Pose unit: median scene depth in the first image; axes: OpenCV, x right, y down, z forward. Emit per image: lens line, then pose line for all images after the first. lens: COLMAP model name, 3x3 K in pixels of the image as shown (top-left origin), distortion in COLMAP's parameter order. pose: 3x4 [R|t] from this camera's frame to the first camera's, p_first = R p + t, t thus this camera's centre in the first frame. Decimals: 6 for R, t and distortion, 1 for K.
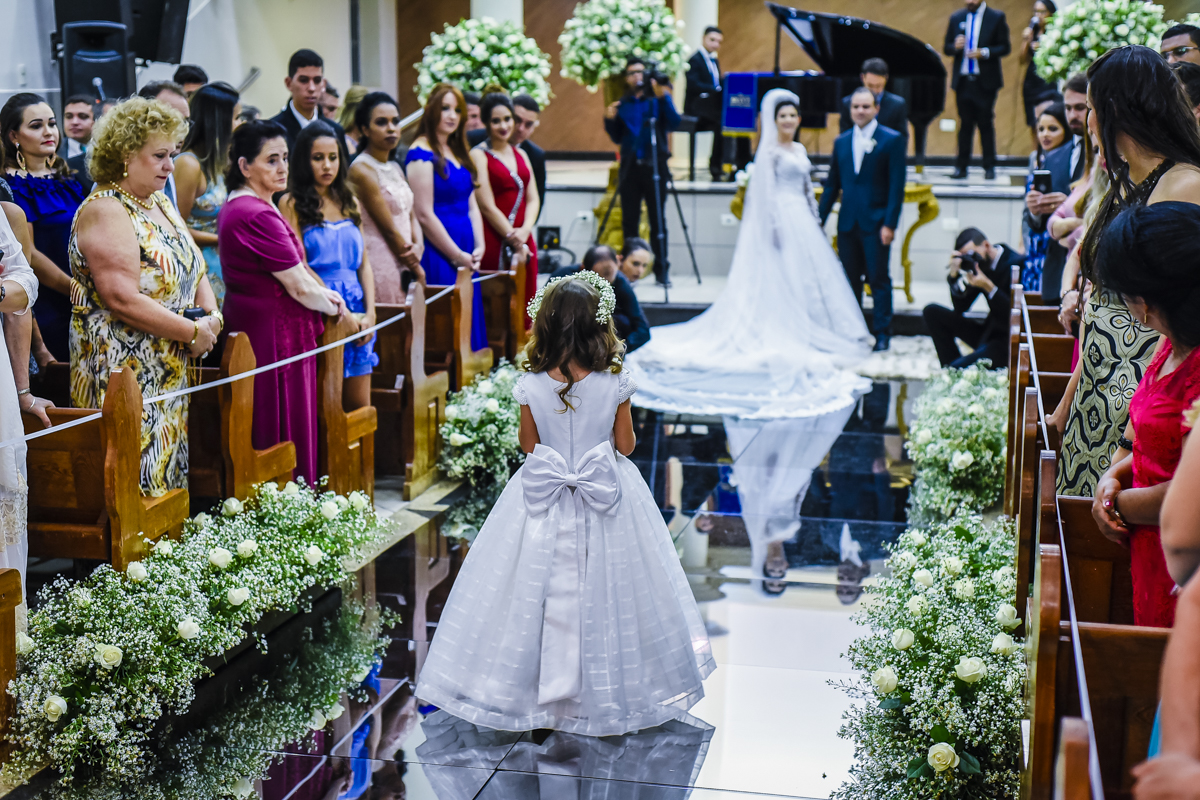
lens RADIAL K [[1742.7, 0, 600.0], [0, 1742.7, 400.0], [0, 0, 1]] dist [-0.155149, -0.003691]
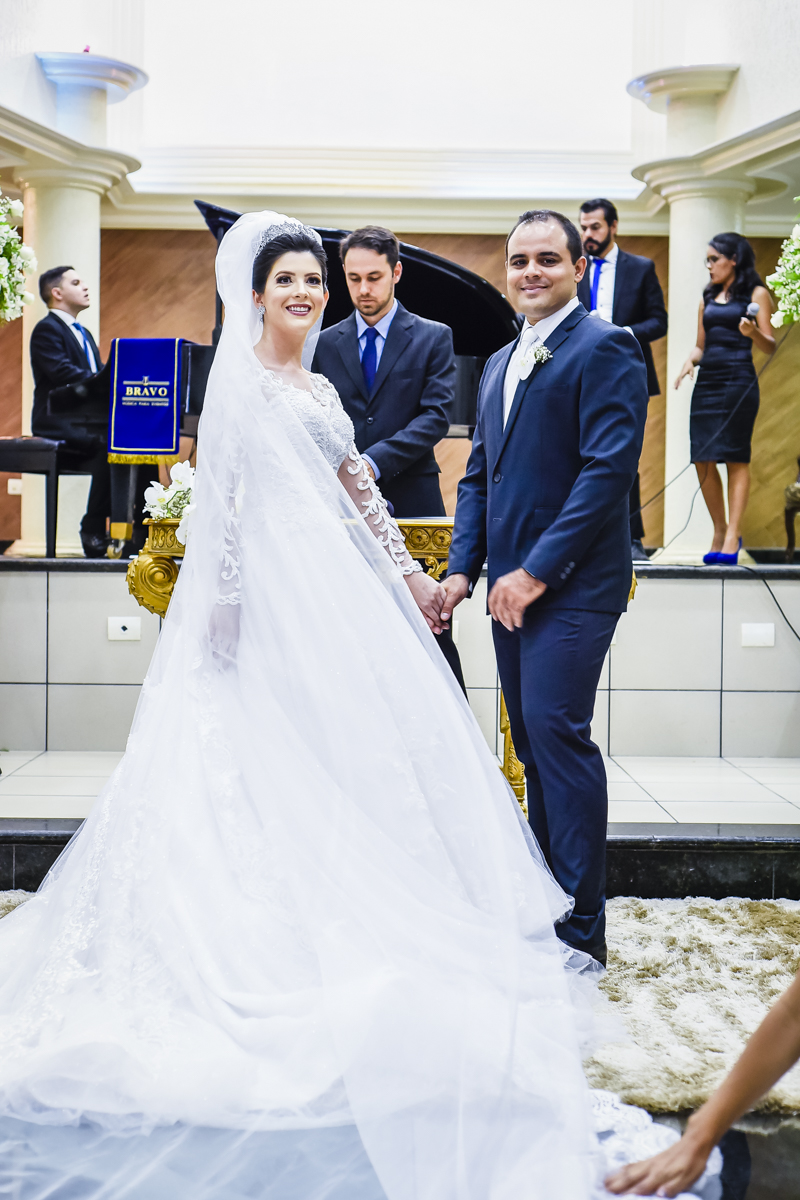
lens RADIAL K [[1742.7, 0, 400.0], [0, 1742.7, 600.0], [0, 0, 1]] dist [-0.155149, -0.003691]
pose [[0.971420, -0.001092, 0.237365, 0.033940], [0.040849, 0.985840, -0.162639, -0.030308], [-0.233826, 0.167687, 0.957709, 0.518323]]
